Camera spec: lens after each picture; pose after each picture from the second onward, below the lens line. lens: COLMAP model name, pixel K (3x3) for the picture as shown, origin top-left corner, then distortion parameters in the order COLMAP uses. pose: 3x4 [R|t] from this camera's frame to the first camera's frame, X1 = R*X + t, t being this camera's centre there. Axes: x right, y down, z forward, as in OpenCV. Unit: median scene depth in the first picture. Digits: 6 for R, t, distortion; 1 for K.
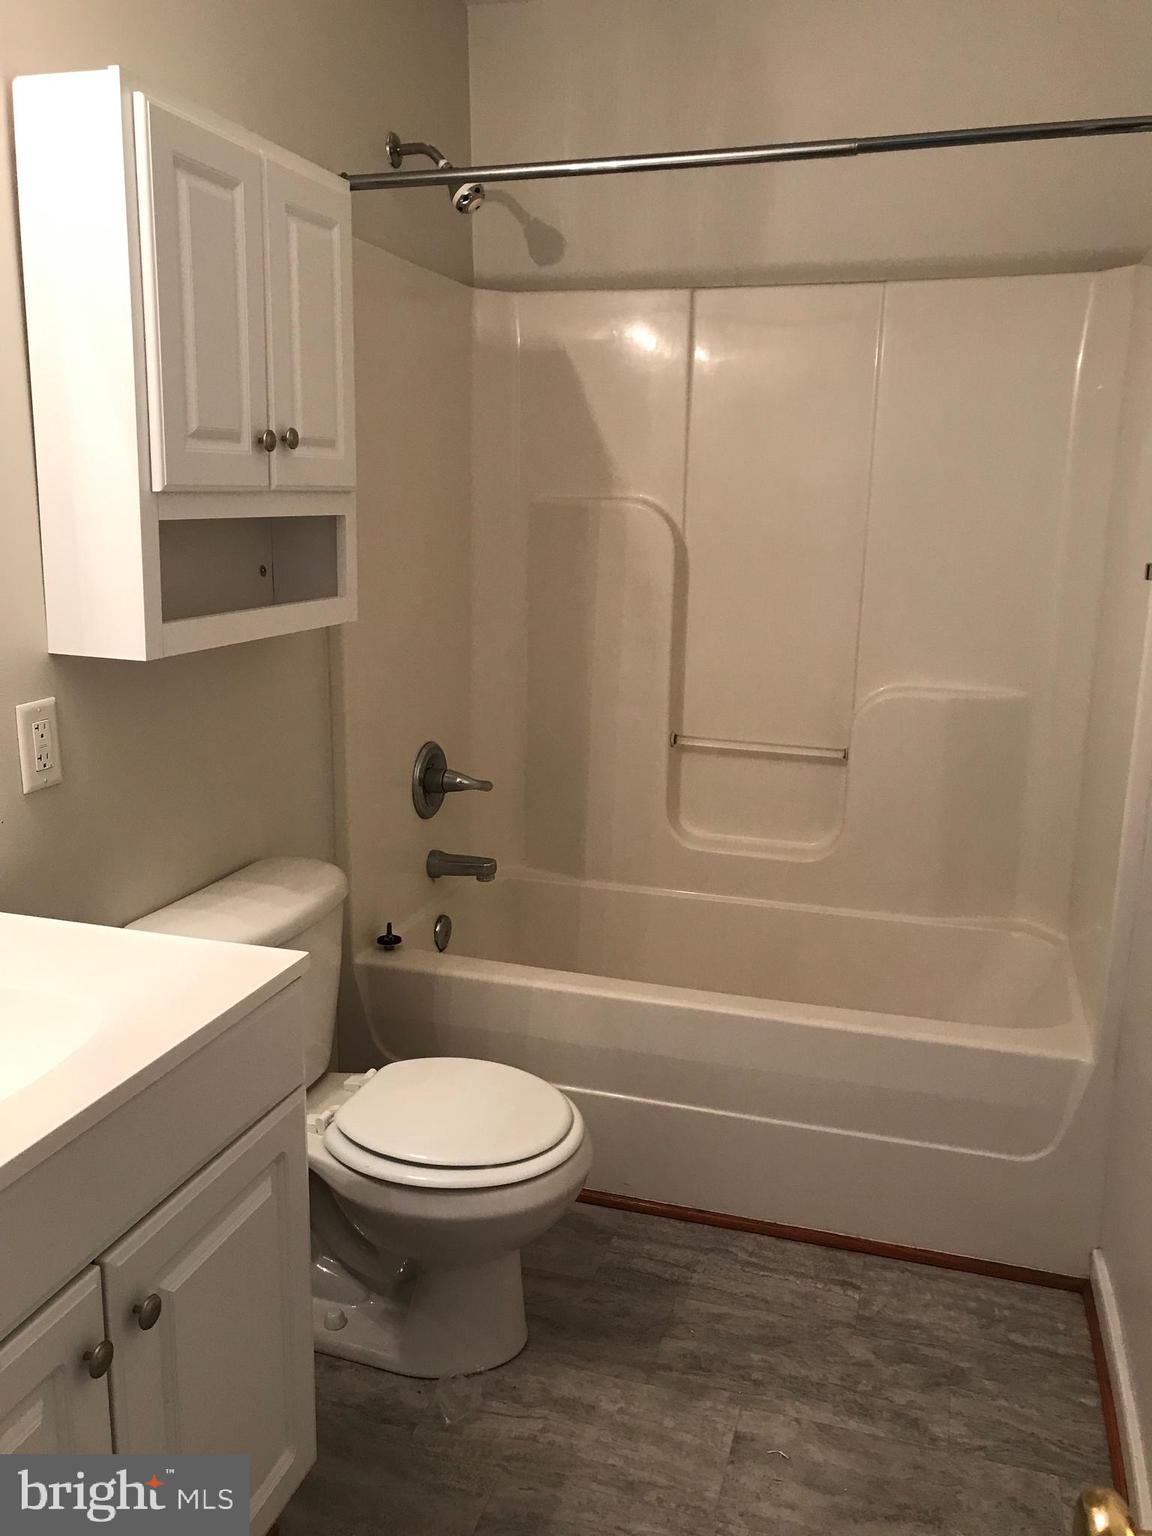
lens RADIAL K [[1248.6, 0, 577.0], [0, 1248.6, 764.0], [0, 0, 1]] dist [0.079201, -0.141575]
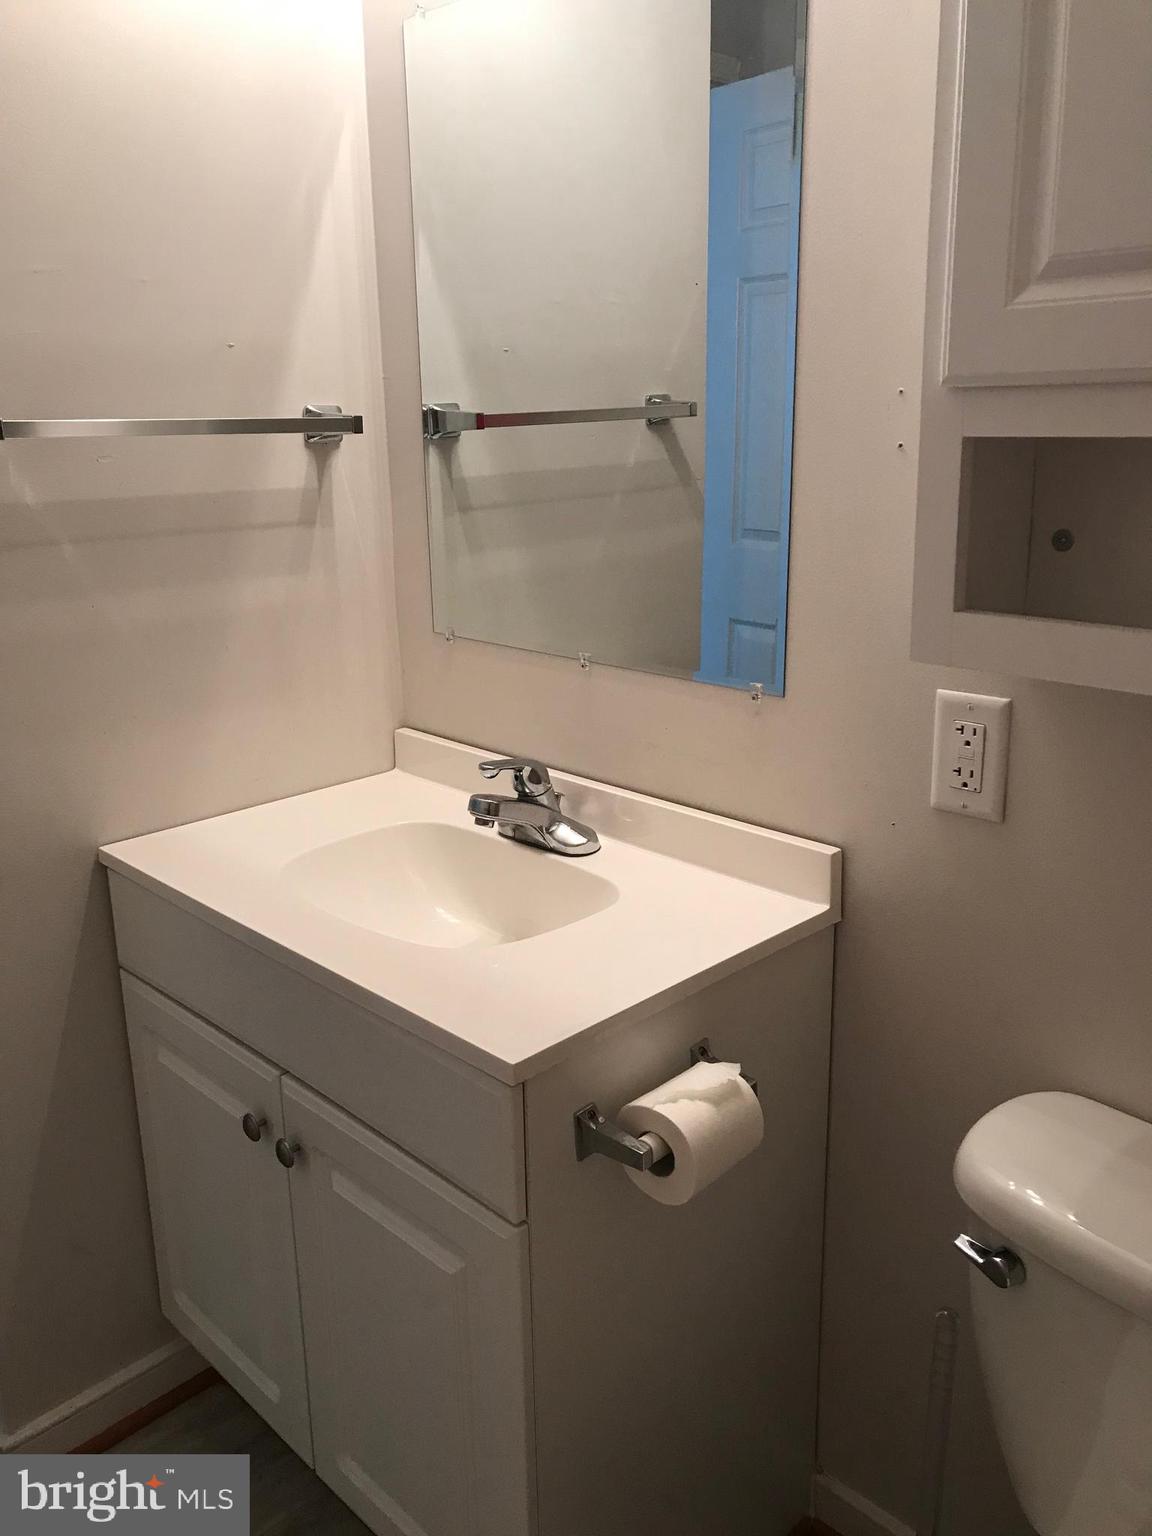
lens RADIAL K [[1248.6, 0, 577.0], [0, 1248.6, 764.0], [0, 0, 1]] dist [0.079201, -0.141575]
pose [[-0.481158, 0.264477, -0.835786, 0.265166], [-0.158870, 0.911309, 0.379837, -0.242367], [0.862118, 0.315543, -0.396466, 1.095342]]
